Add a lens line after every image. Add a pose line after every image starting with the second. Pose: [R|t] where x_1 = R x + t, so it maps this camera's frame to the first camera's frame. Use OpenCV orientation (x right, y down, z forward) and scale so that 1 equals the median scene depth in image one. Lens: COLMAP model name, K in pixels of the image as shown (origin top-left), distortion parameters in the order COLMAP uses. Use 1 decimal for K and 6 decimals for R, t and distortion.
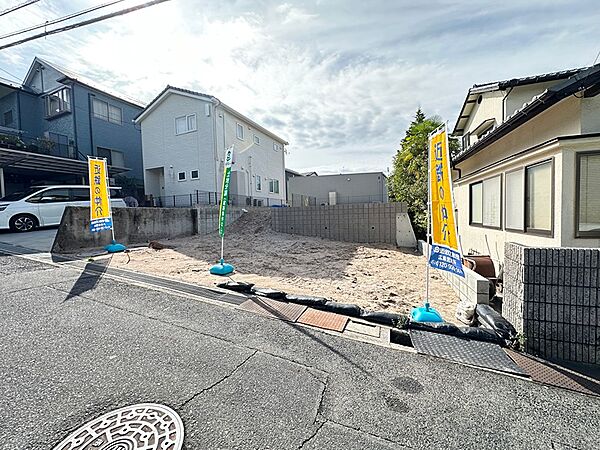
lens RADIAL K [[238.1, 0, 299.3], [0, 238.1, 224.2], [0, 0, 1]] dist [0.001831, 0.000009]
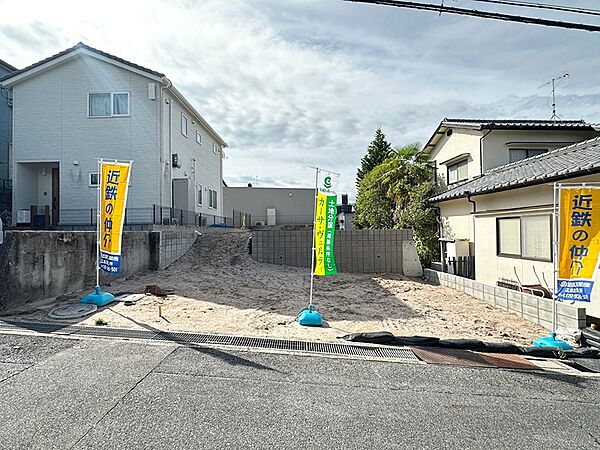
lens RADIAL K [[302.1, 0, 299.8], [0, 302.1, 223.1], [0, 0, 1]] dist [0.001879, 0.001179]
pose [[0.928813, 0.025783, 0.369651, -0.341840], [0.000855, 0.997425, -0.071718, -0.024977], [-0.370548, 0.066928, 0.926399, 0.029352]]
